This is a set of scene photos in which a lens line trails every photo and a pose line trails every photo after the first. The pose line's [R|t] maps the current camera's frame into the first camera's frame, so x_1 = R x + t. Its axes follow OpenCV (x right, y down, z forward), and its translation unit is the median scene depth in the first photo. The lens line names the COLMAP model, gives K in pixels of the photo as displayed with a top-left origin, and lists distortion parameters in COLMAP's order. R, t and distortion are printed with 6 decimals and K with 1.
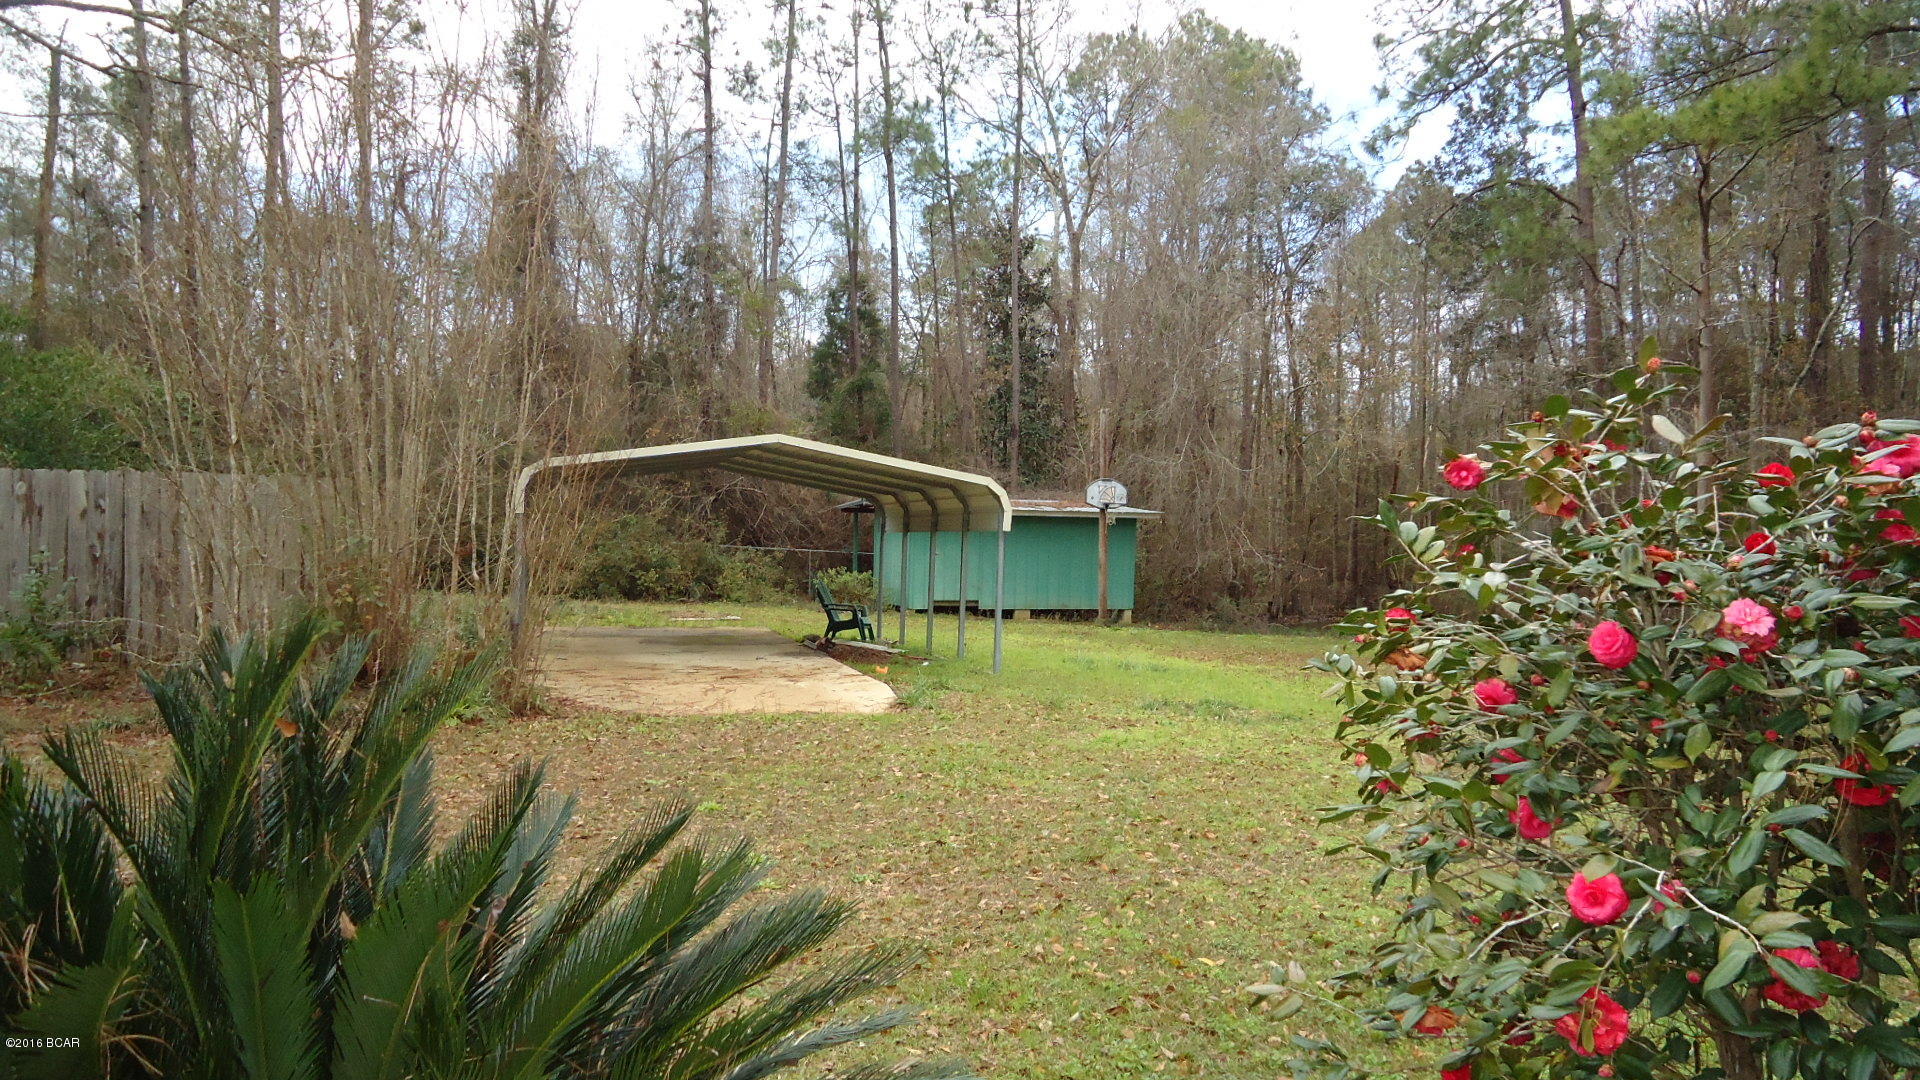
lens RADIAL K [[1386.5, 0, 960.4], [0, 1386.5, 544.7], [0, 0, 1]] dist [0.004608, 0.000063]
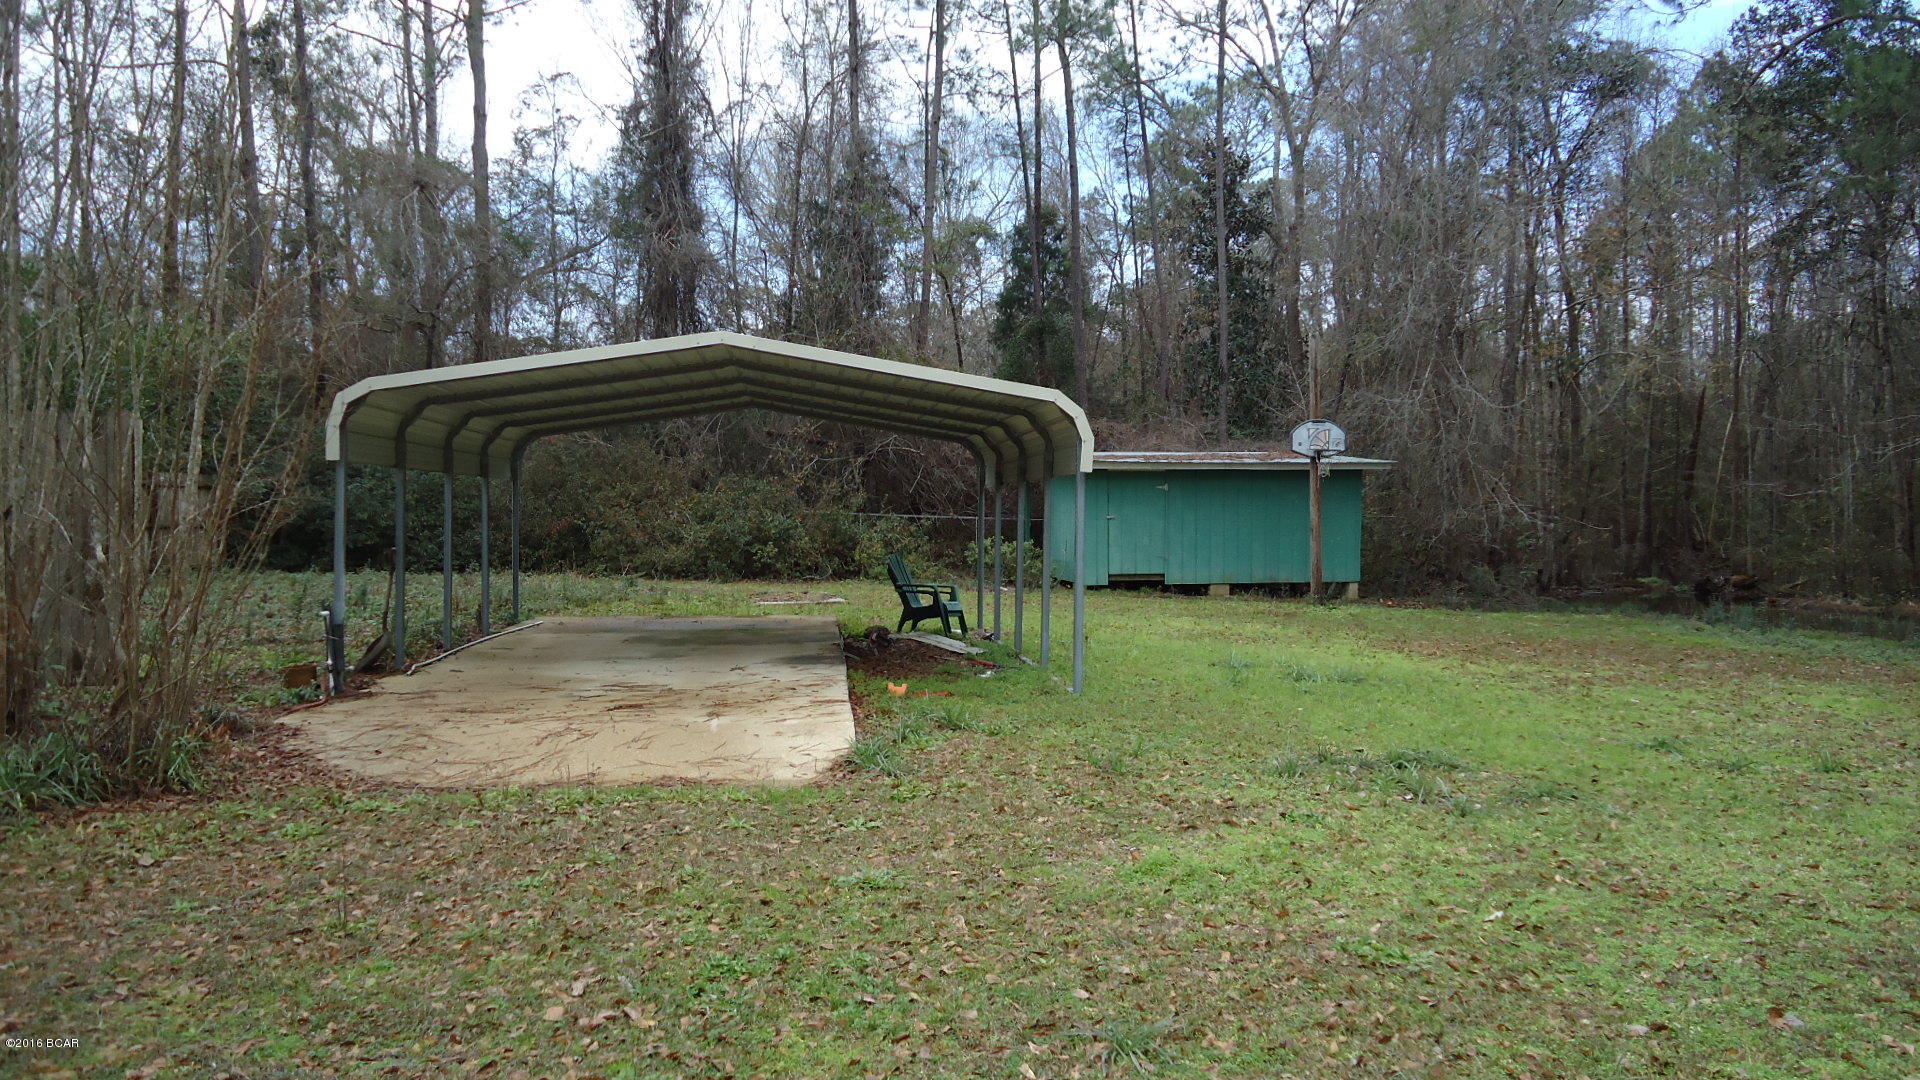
lens RADIAL K [[1386.5, 0, 959.6], [0, 1386.5, 537.8], [0, 0, 1]] dist [0.004608, 0.000063]
pose [[0.983584, -0.017537, -0.179596, 0.038060], [0.020403, 0.999692, 0.014125, 0.004262], [0.179293, -0.017557, 0.983639, 0.149744]]
